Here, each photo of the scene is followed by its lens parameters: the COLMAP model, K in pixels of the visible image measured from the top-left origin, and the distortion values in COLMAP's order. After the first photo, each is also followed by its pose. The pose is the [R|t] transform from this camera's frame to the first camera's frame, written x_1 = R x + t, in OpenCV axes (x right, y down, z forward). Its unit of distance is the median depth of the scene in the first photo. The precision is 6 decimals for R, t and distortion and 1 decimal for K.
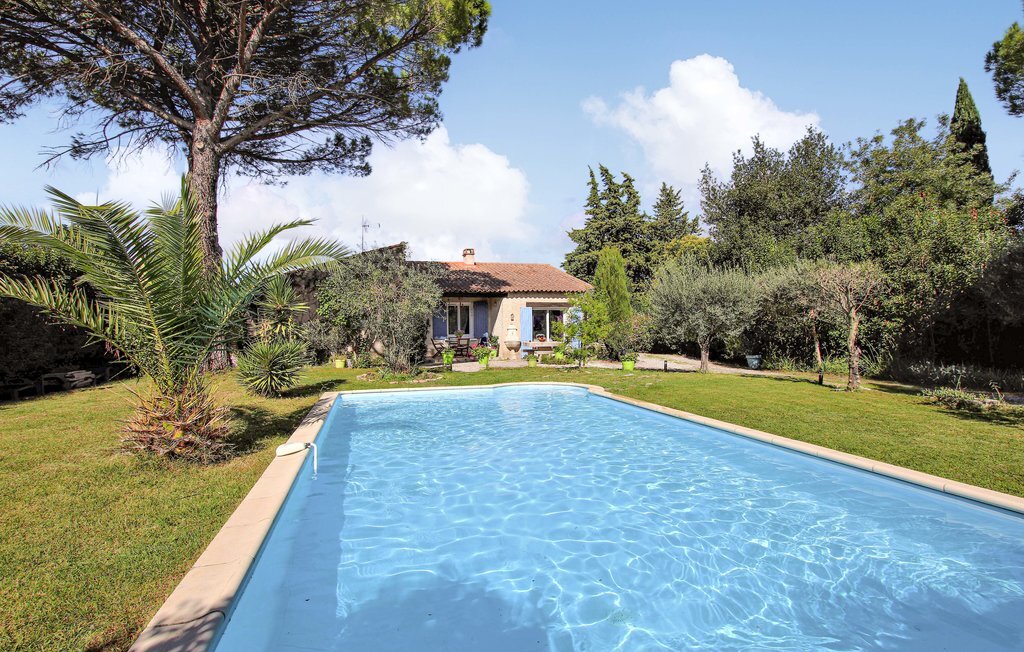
lens RADIAL K [[498.3, 0, 509.3], [0, 498.3, 328.4], [0, 0, 1]] dist [-0.042389, 0.009800]
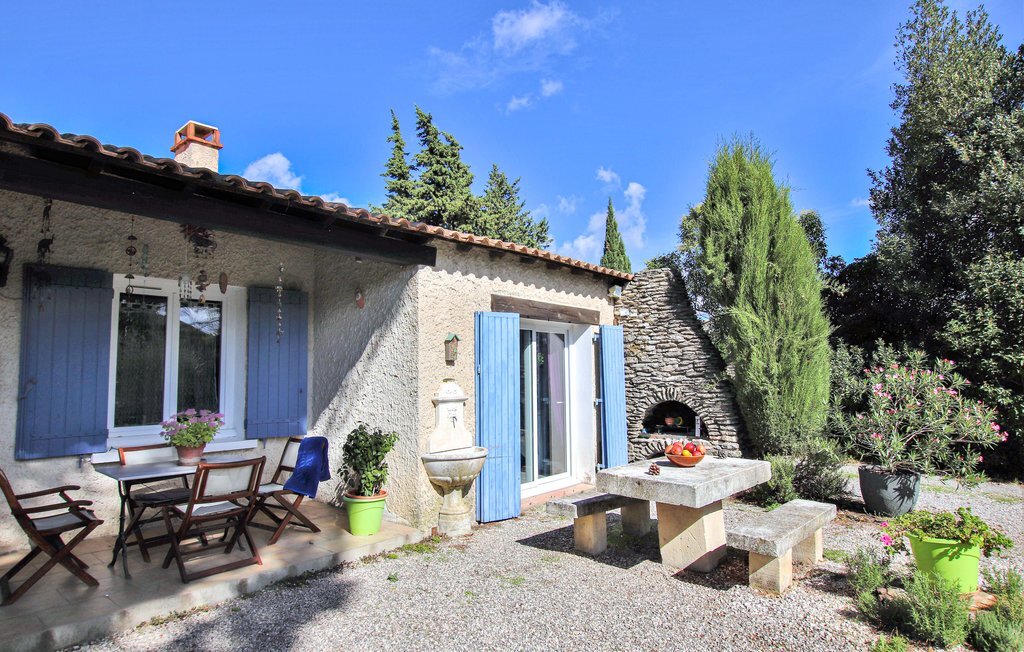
lens RADIAL K [[543.6, 0, 508.4], [0, 543.6, 330.8], [0, 0, 1]] dist [-0.020504, 0.000095]
pose [[0.848608, 0.046052, 0.527014, -0.118032], [-0.001259, 0.996377, -0.085040, -0.010653], [-0.529021, 0.071502, 0.845591, 0.835397]]
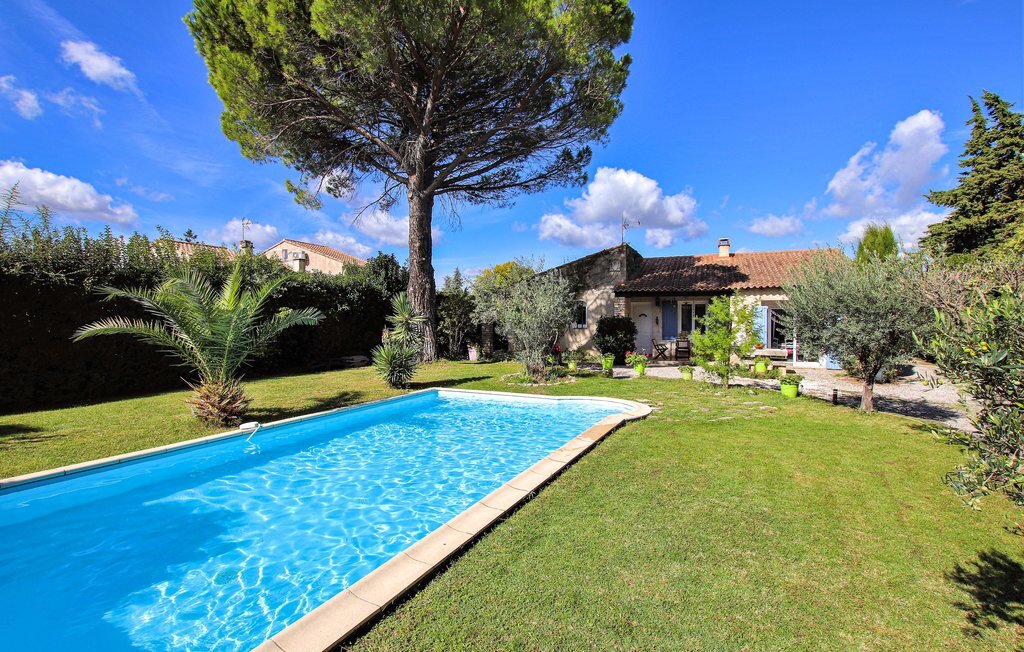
lens RADIAL K [[498.3, 0, 509.3], [0, 498.3, 328.4], [0, 0, 1]] dist [-0.042389, 0.009800]
pose [[0.739608, 0.025813, -0.672543, 0.310705], [-0.007283, 0.999513, 0.030353, -0.030047], [0.672998, -0.017551, 0.739436, 0.098631]]
